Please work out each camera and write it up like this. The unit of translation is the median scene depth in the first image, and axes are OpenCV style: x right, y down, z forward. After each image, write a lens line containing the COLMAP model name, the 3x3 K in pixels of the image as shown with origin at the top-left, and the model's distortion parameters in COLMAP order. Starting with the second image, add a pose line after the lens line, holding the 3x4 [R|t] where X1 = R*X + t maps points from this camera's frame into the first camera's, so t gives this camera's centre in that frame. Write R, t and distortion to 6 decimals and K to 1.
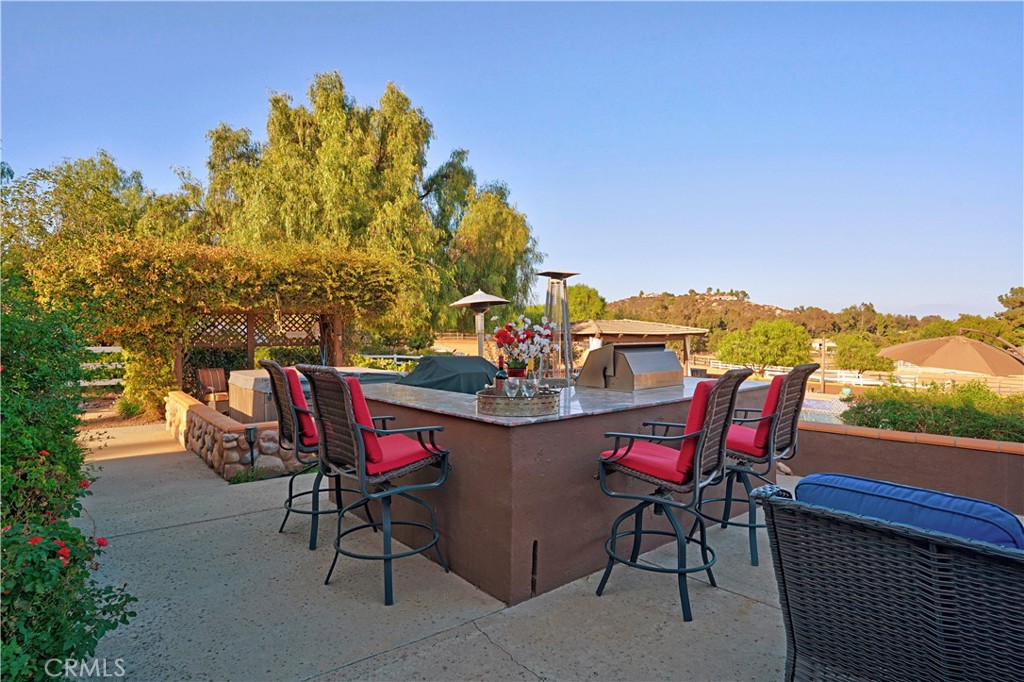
lens RADIAL K [[564.2, 0, 505.7], [0, 564.2, 338.1], [0, 0, 1]] dist [0.028003, 0.002343]
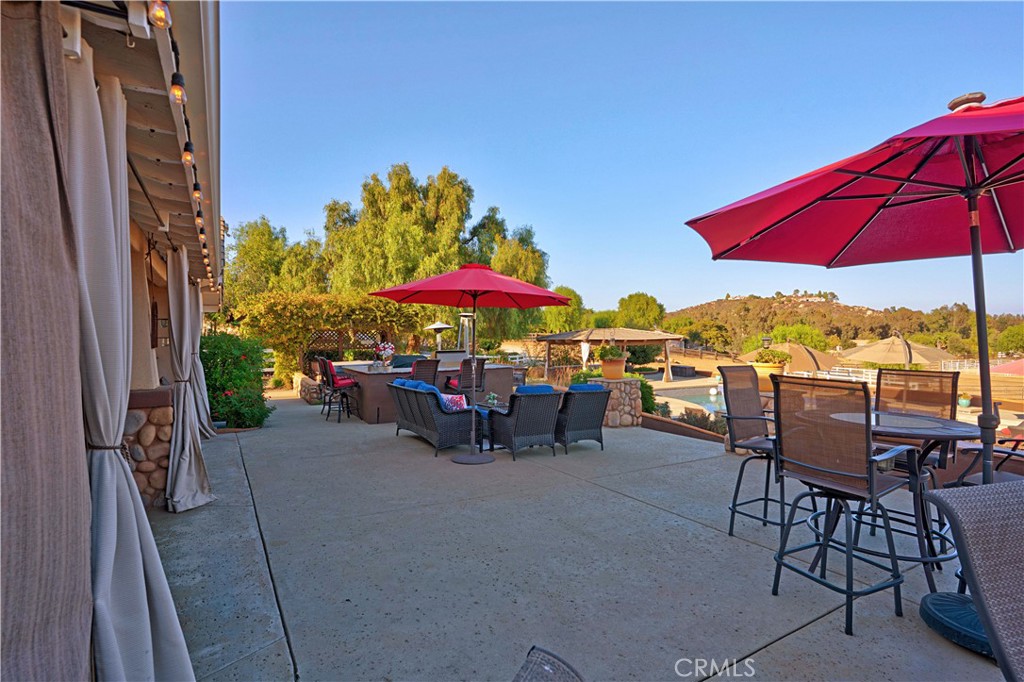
lens RADIAL K [[518.6, 0, 516.5], [0, 518.6, 340.6], [0, 0, 1]] dist [-0.002889, -0.000321]
pose [[0.988643, -0.001697, -0.150272, 0.181885], [0.002019, 0.999996, 0.001990, -0.008167], [0.150268, -0.002271, 0.988643, -0.273567]]
